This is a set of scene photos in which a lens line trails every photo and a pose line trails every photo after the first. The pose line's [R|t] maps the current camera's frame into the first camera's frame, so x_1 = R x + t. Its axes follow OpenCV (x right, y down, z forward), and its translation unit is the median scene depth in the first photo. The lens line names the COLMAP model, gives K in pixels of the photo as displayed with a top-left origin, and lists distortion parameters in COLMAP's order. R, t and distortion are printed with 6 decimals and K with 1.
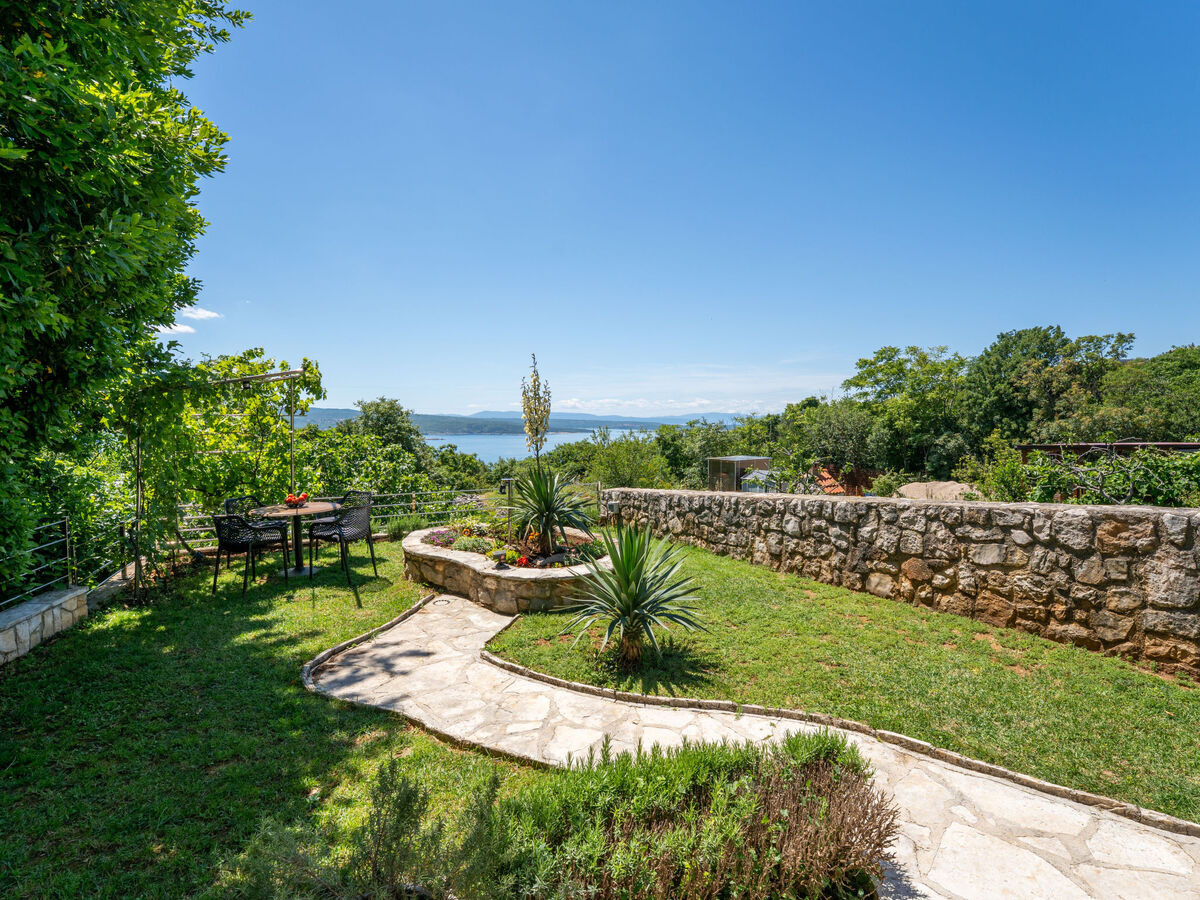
lens RADIAL K [[582.4, 0, 600.0], [0, 582.4, 450.0], [0, 0, 1]] dist [-0.030597, 0.000545]
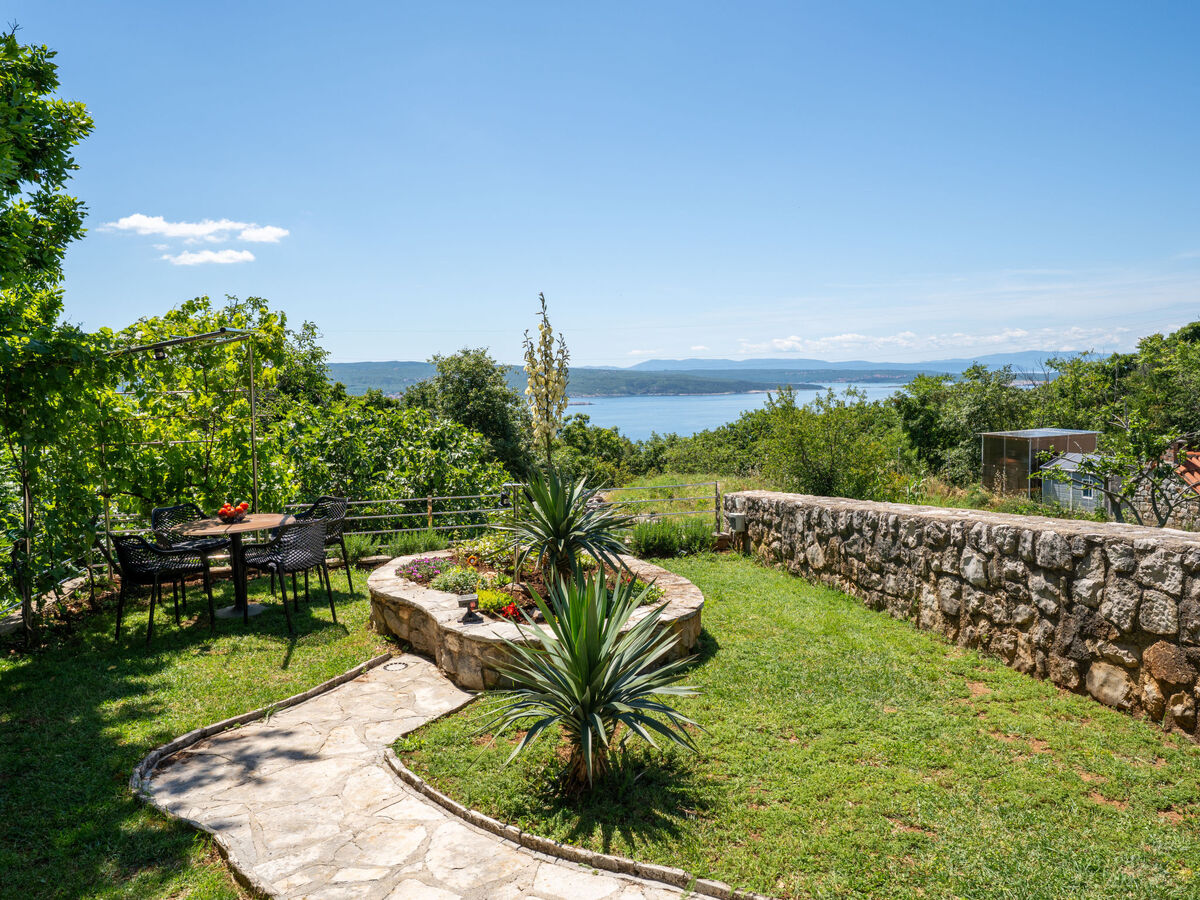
lens RADIAL K [[894.3, 0, 600.0], [0, 894.3, 450.0], [0, 0, 1]] dist [0.019523, 0.001016]
pose [[0.967110, -0.002128, -0.254348, 0.199147], [0.011190, 0.999353, 0.034185, -0.023261], [0.254111, -0.035907, 0.966508, 0.037741]]
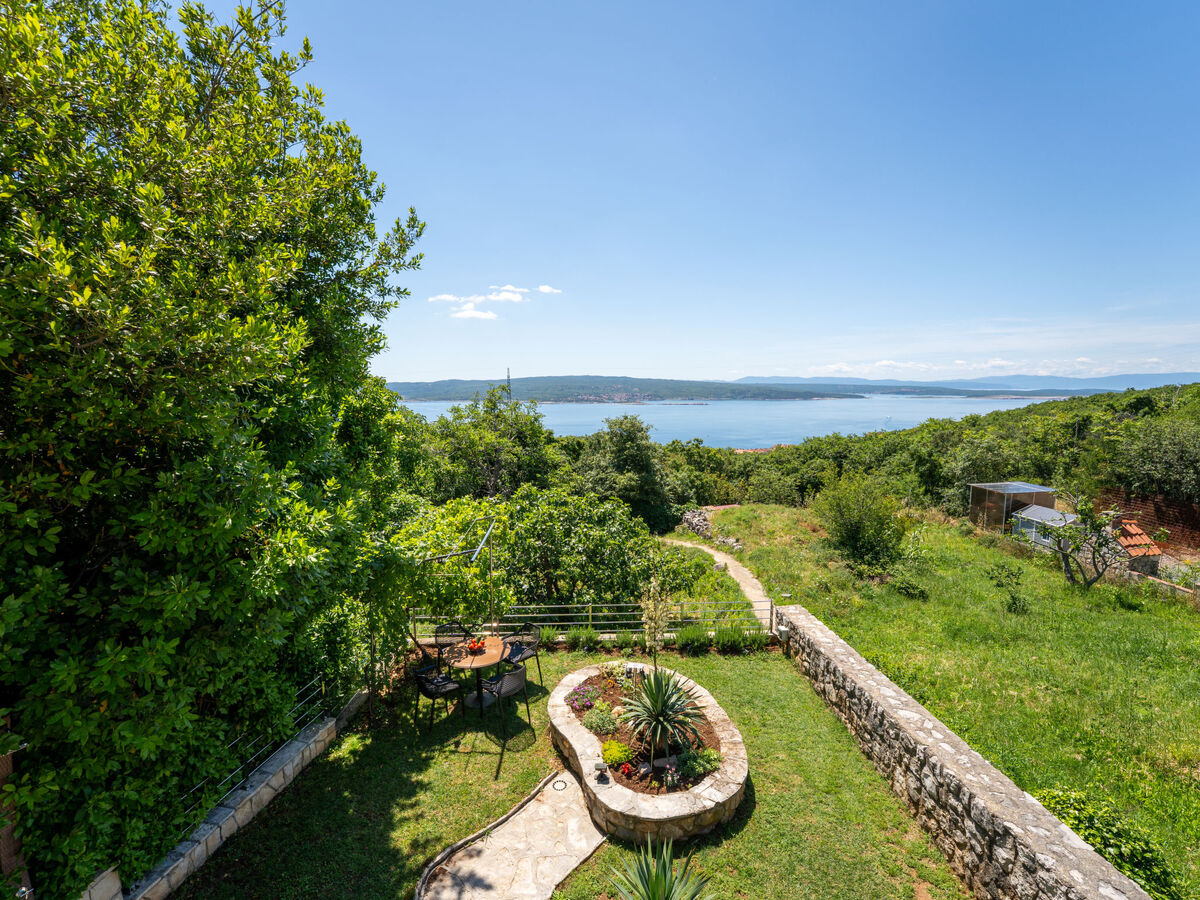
lens RADIAL K [[556.5, 0, 595.5], [0, 556.5, 438.7], [0, 0, 1]] dist [-0.036855, 0.006826]
pose [[0.893579, 0.041851, -0.446951, 0.225125], [-0.019532, 0.998327, 0.054430, -0.432649], [0.448481, -0.039907, 0.892901, 0.054659]]
